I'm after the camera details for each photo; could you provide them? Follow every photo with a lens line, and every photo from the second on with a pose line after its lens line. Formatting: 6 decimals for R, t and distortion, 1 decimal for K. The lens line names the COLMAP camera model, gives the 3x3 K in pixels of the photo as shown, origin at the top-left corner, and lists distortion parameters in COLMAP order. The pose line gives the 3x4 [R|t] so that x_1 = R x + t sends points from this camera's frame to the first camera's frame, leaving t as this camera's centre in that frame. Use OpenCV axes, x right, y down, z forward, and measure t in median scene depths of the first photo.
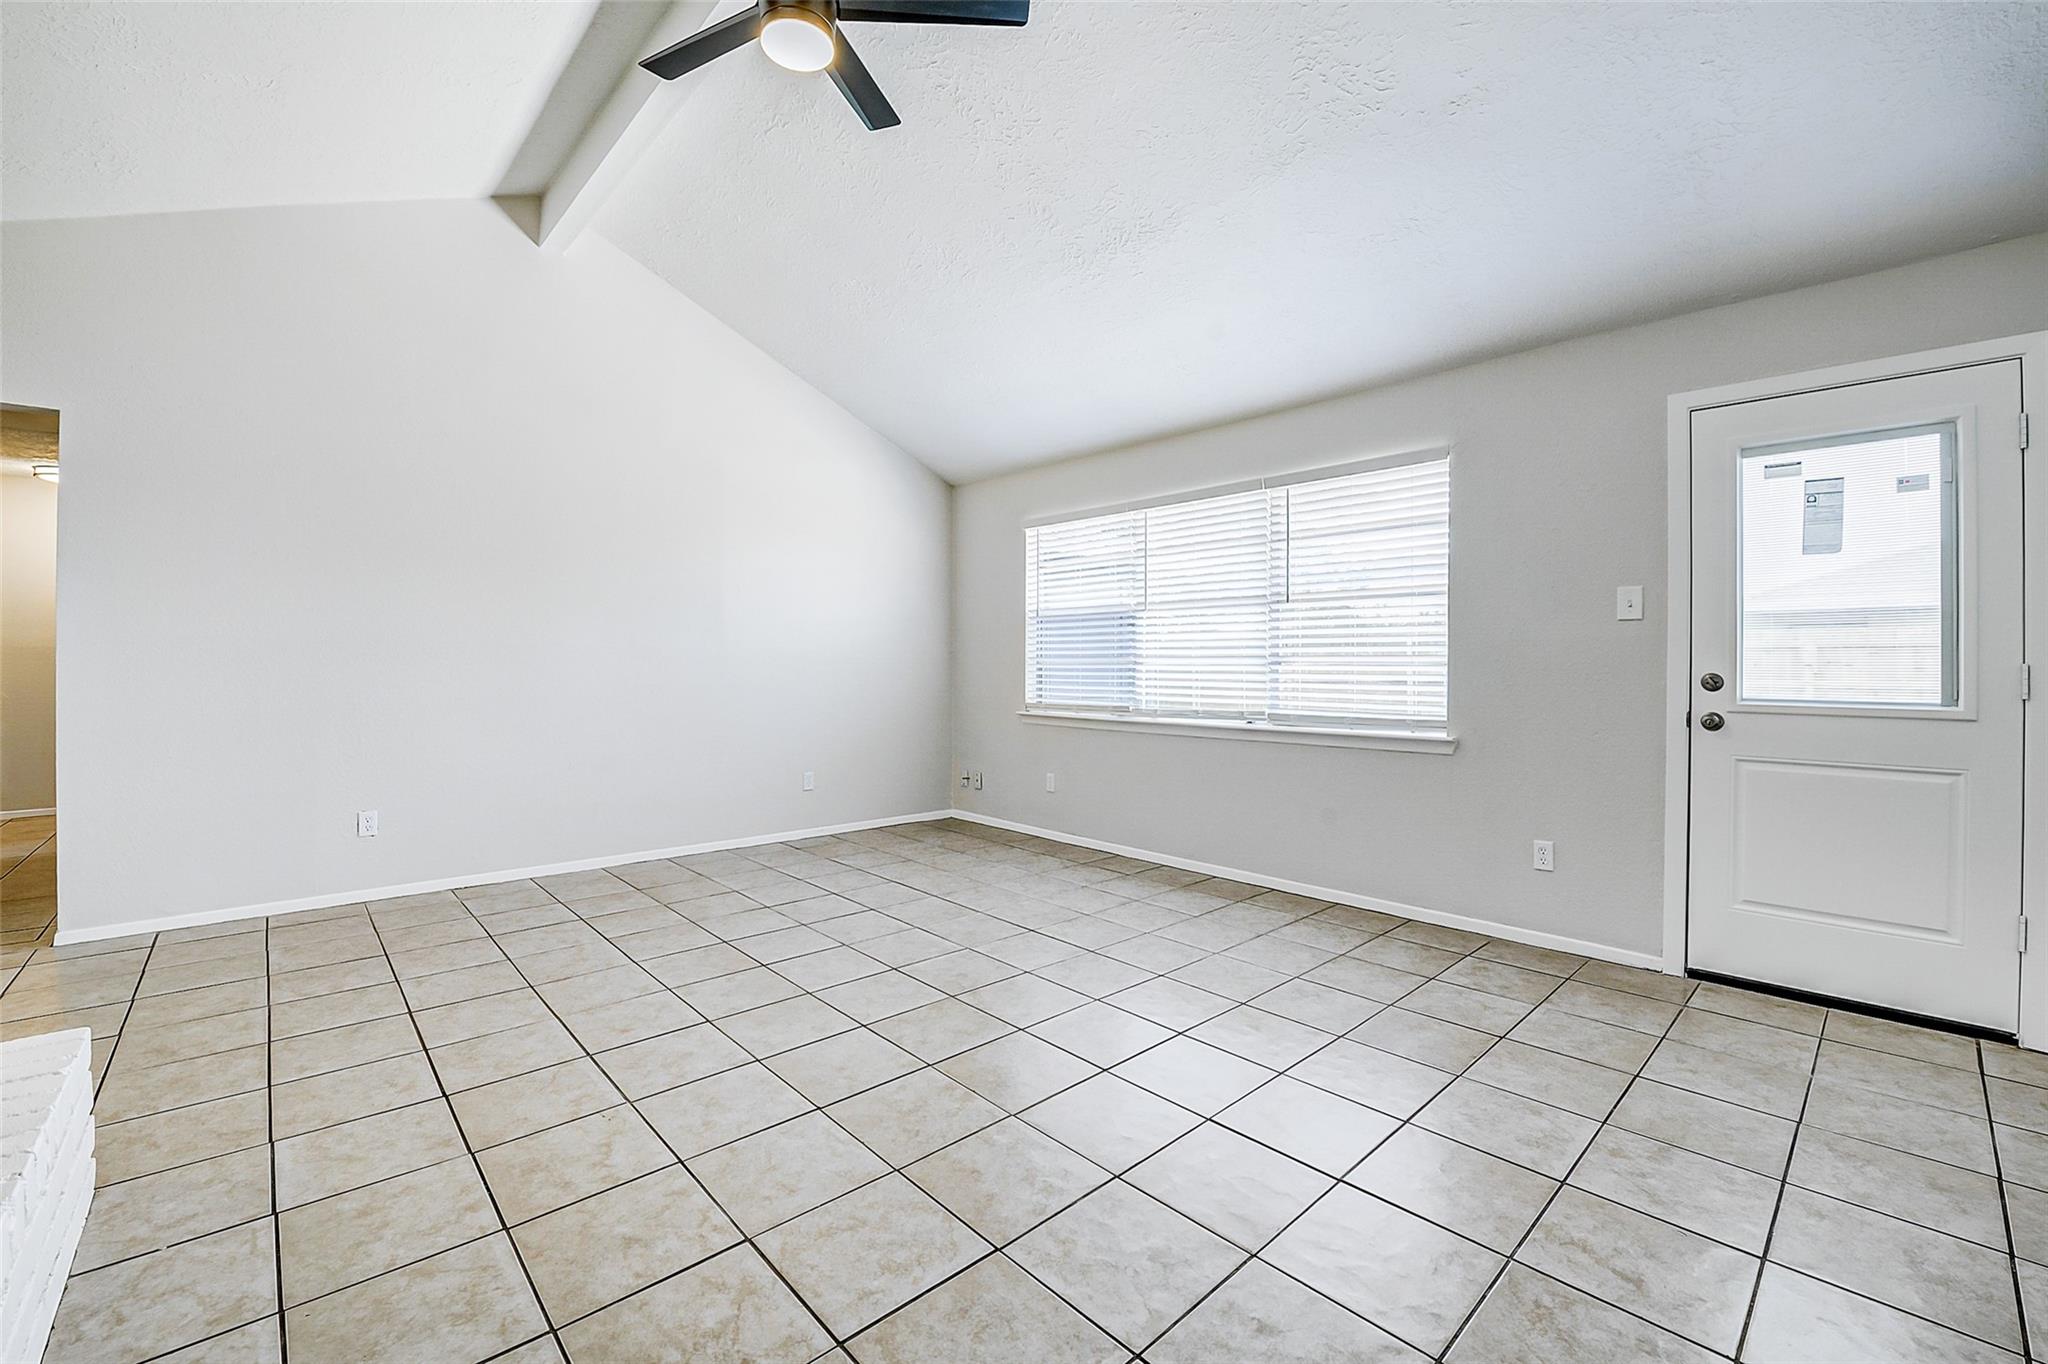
lens RADIAL K [[842.2, 0, 1025.1], [0, 842.2, 662.0], [0, 0, 1]] dist [-0.021255, 0.000647]
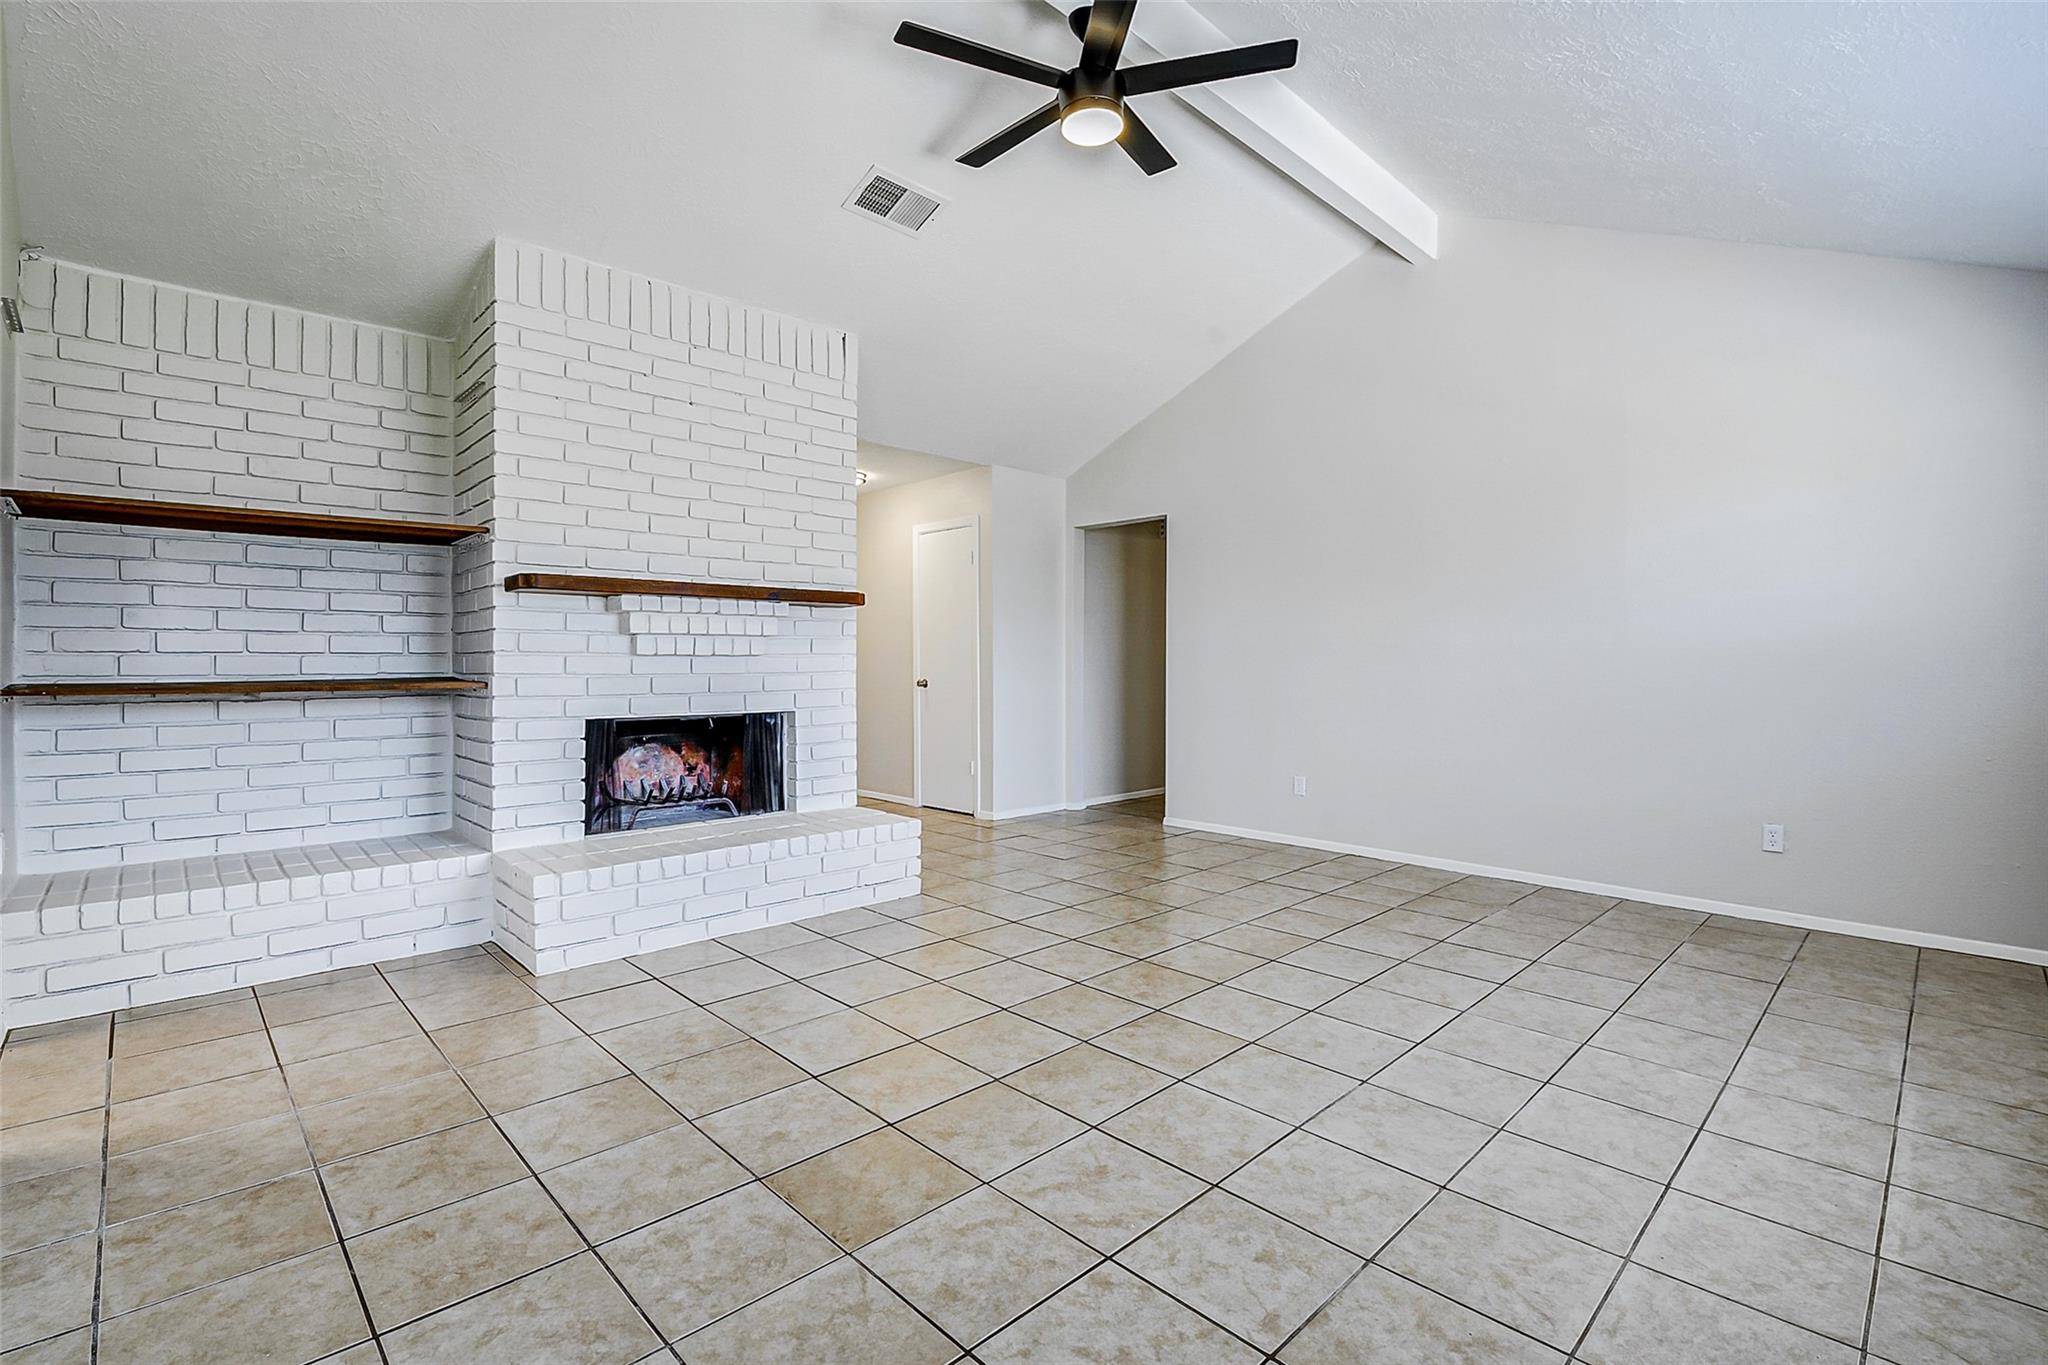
lens RADIAL K [[925.0, 0, 1035.9], [0, 925.0, 661.7], [0, 0, 1]] dist [-0.017198, -0.000016]
pose [[0.031980, -0.001084, -0.999488, 0.815030], [-0.004273, 0.999990, -0.001222, 0.008480], [0.999479, 0.004310, 0.031975, 0.711895]]
